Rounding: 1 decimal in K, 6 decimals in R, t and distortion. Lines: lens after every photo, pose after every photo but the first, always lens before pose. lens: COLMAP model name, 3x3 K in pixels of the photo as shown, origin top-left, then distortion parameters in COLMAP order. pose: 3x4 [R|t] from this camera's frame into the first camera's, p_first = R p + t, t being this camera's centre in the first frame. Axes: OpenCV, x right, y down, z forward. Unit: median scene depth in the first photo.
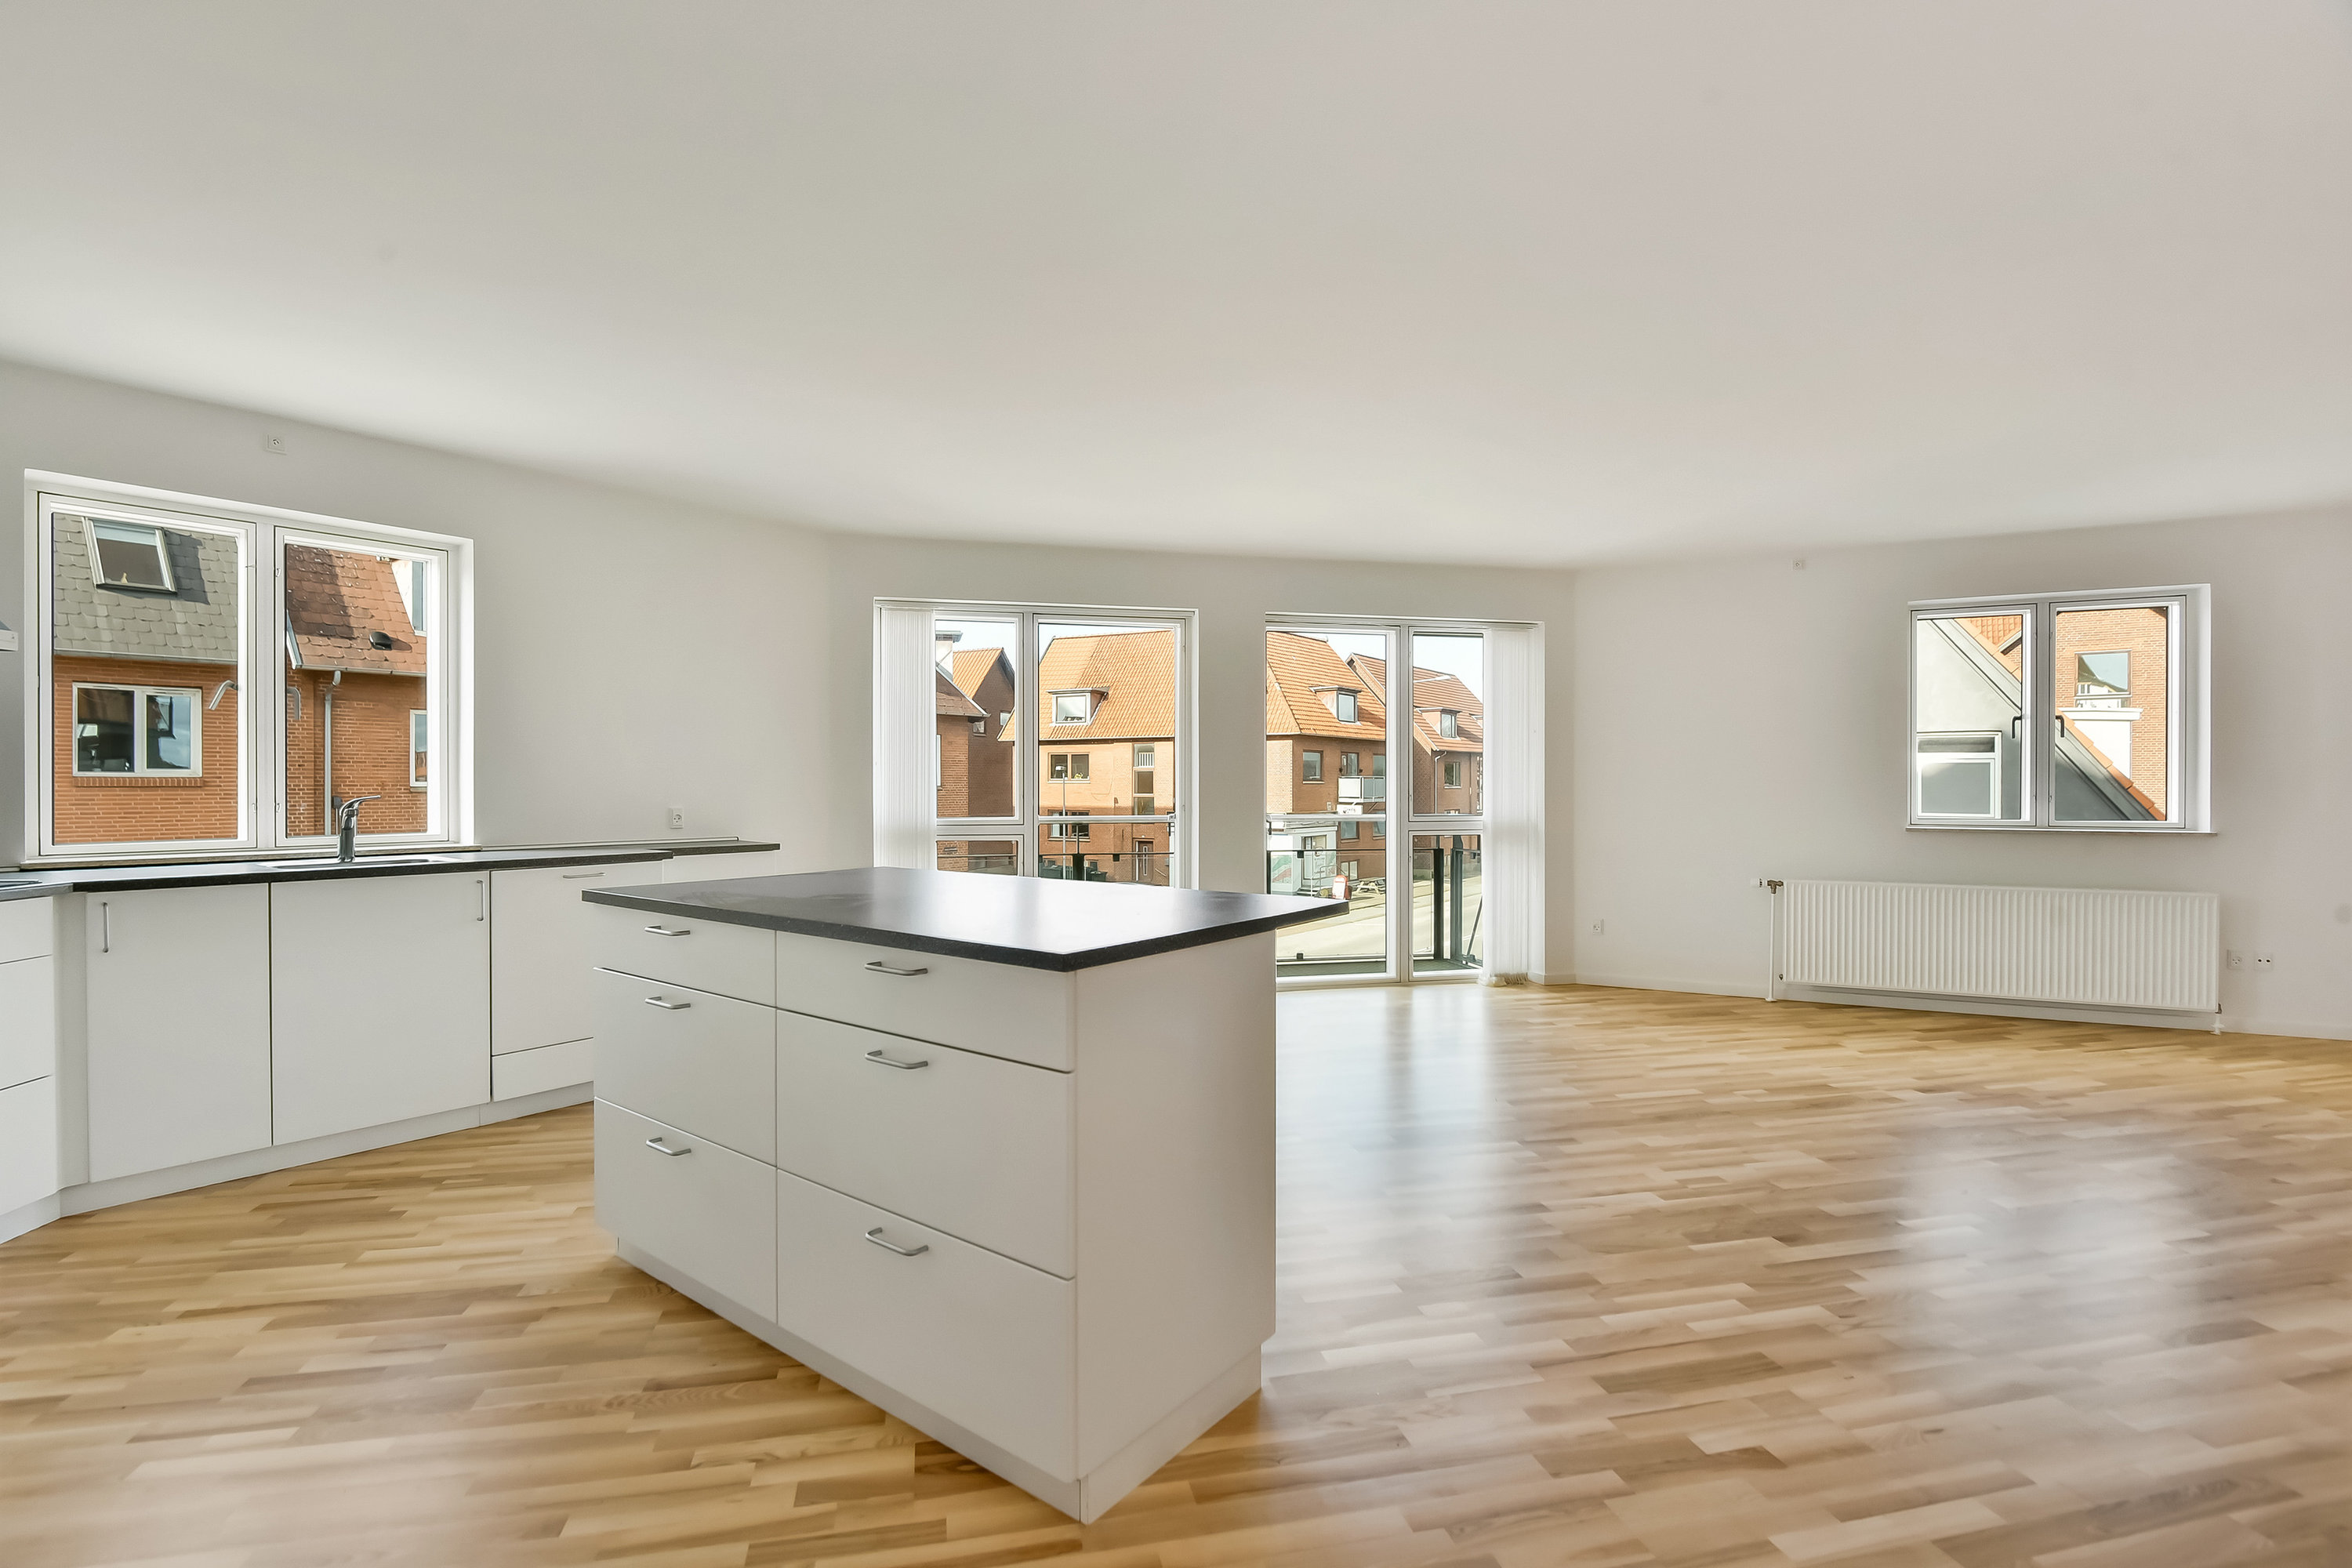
lens RADIAL K [[1085.6, 0, 1176.0], [0, 1085.6, 784.0], [0, 0, 1]] dist [-0.013645, -0.000227]
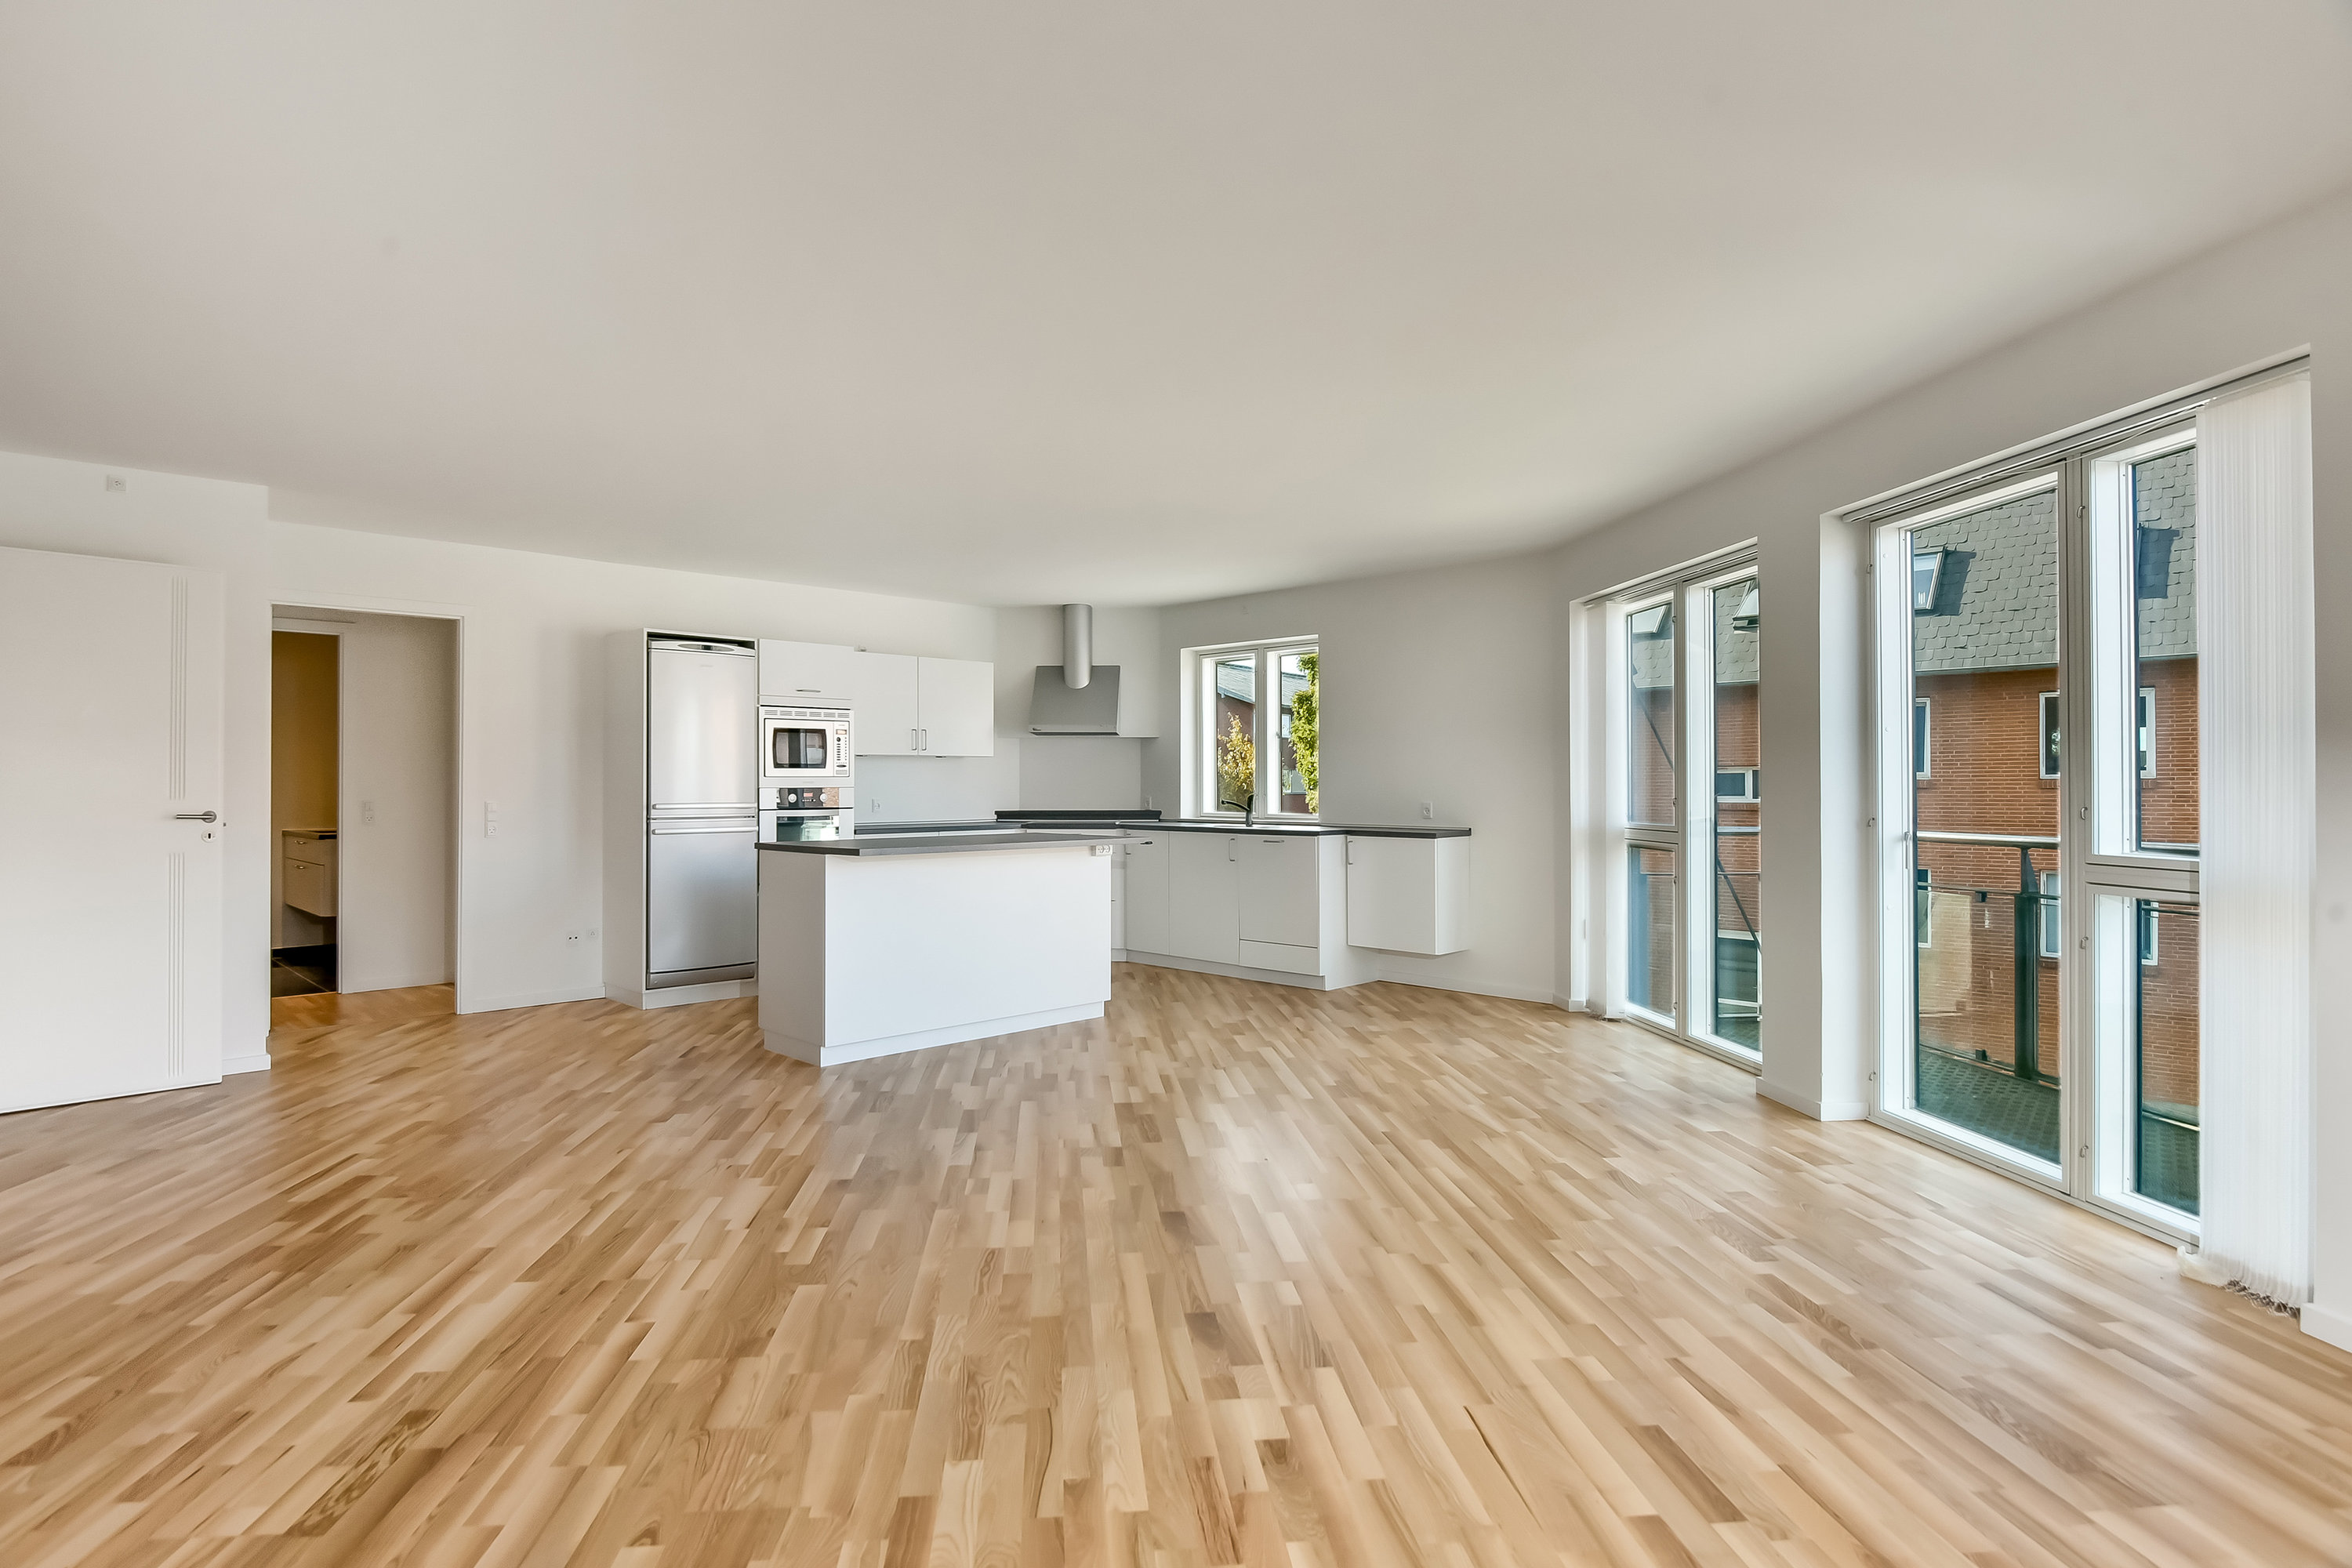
lens RADIAL K [[1232.0, 0, 1167.1], [0, 1232.0, 773.6], [0, 0, 1]] dist [-0.031182, -0.000303]
pose [[-0.134989, -0.009260, -0.990804, 1.380225], [0.001013, 0.999955, -0.009483, 0.000688], [0.990847, -0.002284, -0.134973, 1.156218]]
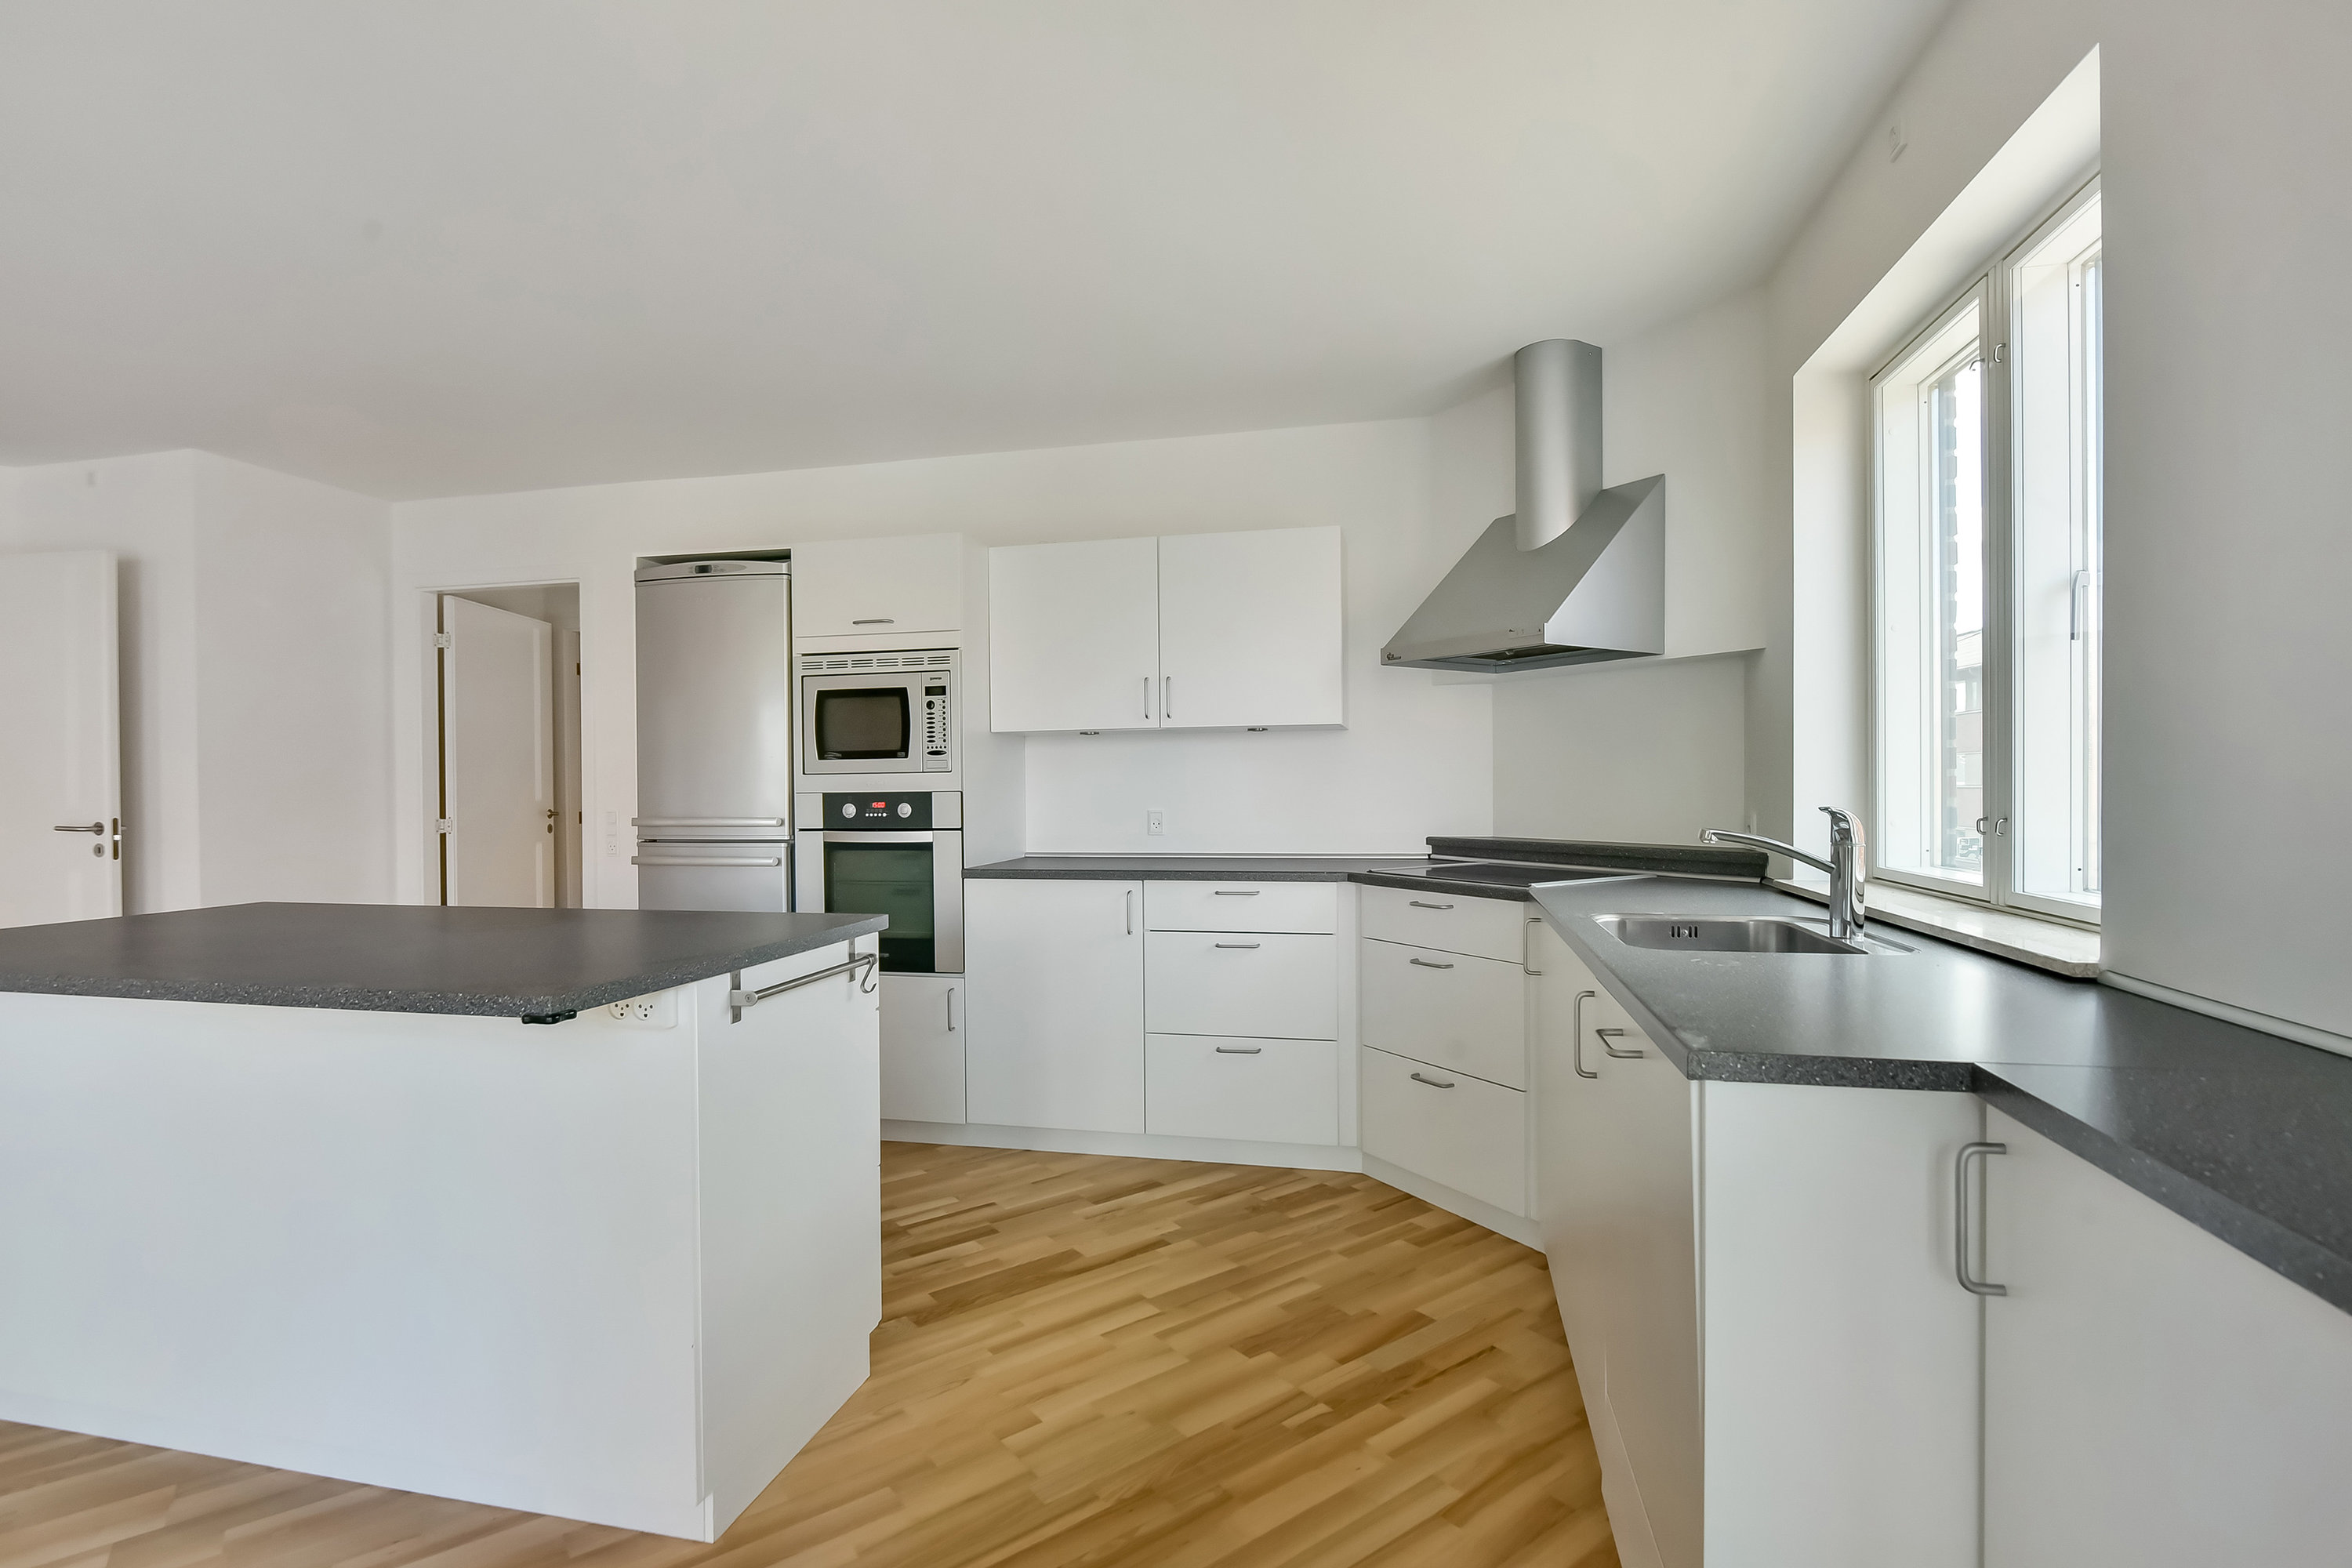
lens RADIAL K [[1085.6, 0, 1176.0], [0, 1085.6, 784.0], [0, 0, 1]] dist [-0.013645, -0.000227]
pose [[-0.904953, 0.005294, -0.425479, -0.282800], [0.007218, 0.999970, -0.002911, 0.001127], [0.425451, -0.005706, -0.904964, 1.330292]]
